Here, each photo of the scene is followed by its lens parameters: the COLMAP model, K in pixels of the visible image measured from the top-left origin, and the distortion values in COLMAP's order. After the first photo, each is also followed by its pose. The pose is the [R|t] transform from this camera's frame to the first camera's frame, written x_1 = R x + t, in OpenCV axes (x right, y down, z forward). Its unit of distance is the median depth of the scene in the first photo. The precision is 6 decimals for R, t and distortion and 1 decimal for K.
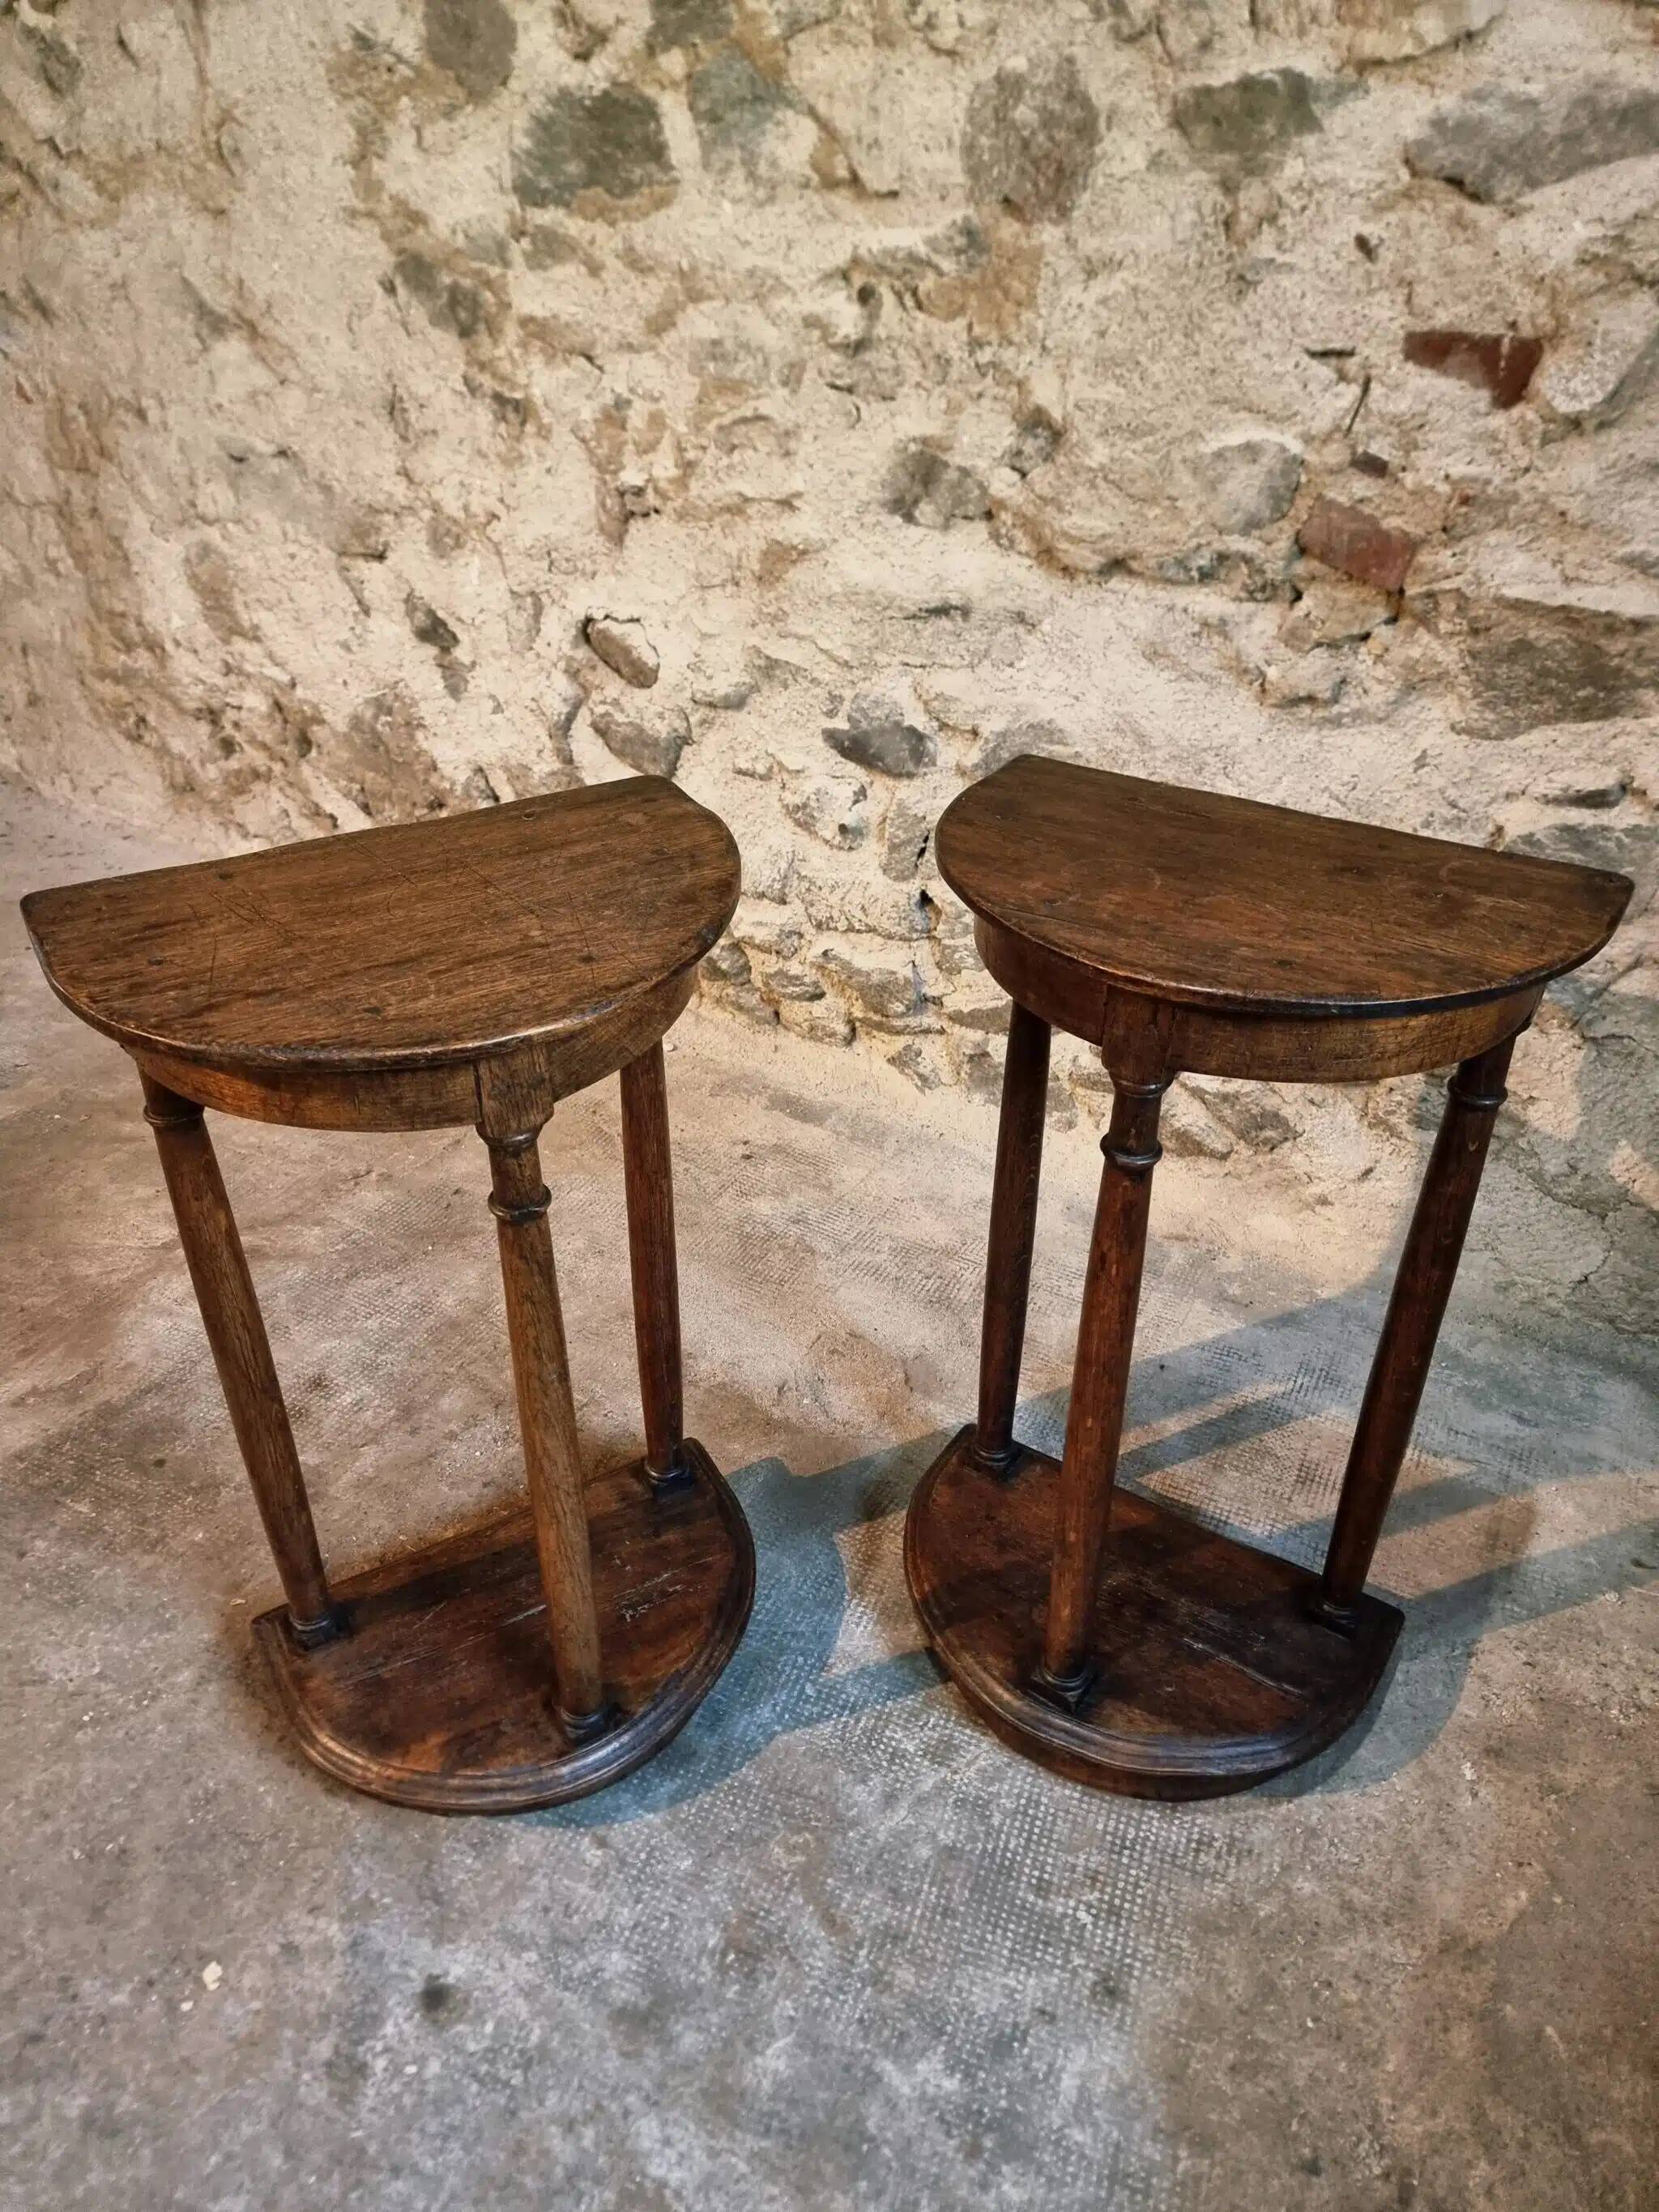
lens RADIAL K [[1554.8, 0, 814.0], [0, 1554.8, 1104.6], [0, 0, 1]] dist [0.067014, -0.058063]
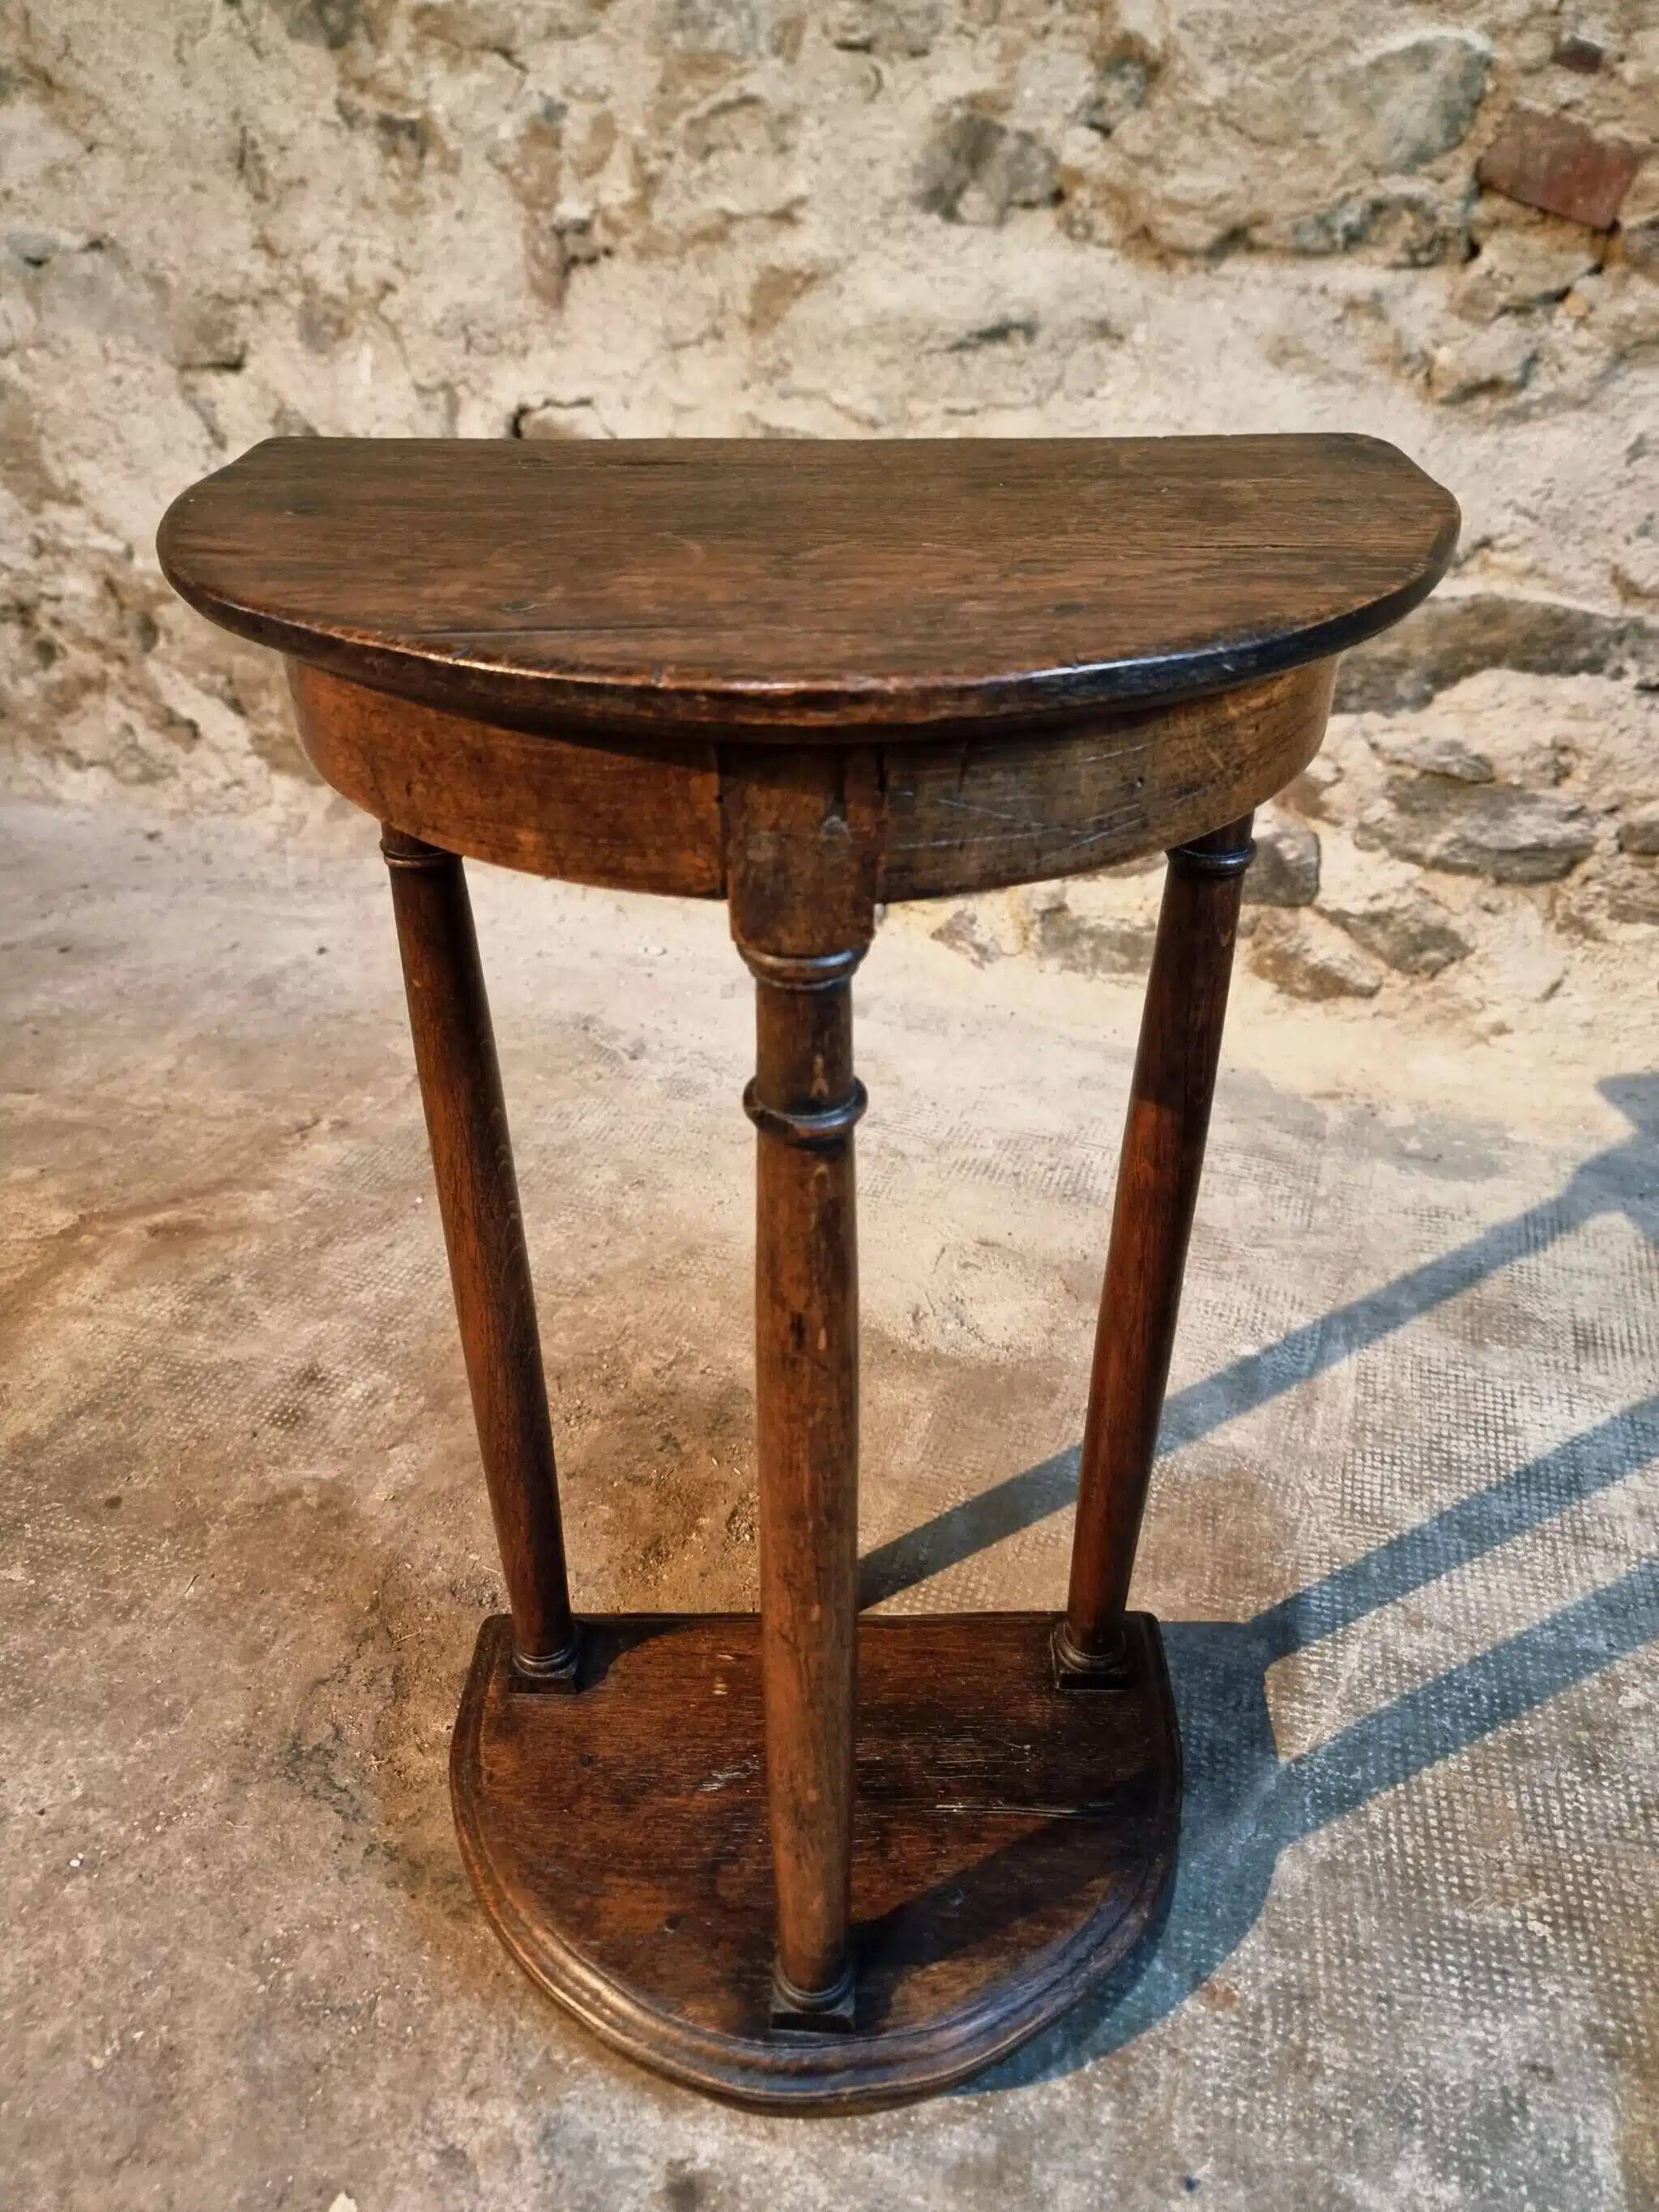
lens RADIAL K [[1567.5, 0, 826.3], [0, 1567.5, 1125.7], [0, 0, 1]] dist [0.057463, -0.058949]
pose [[0.988443, -0.099548, 0.114327, -0.146920], [0.098719, 0.995032, 0.012899, 0.072714], [-0.115043, -0.001464, 0.993359, 0.218645]]
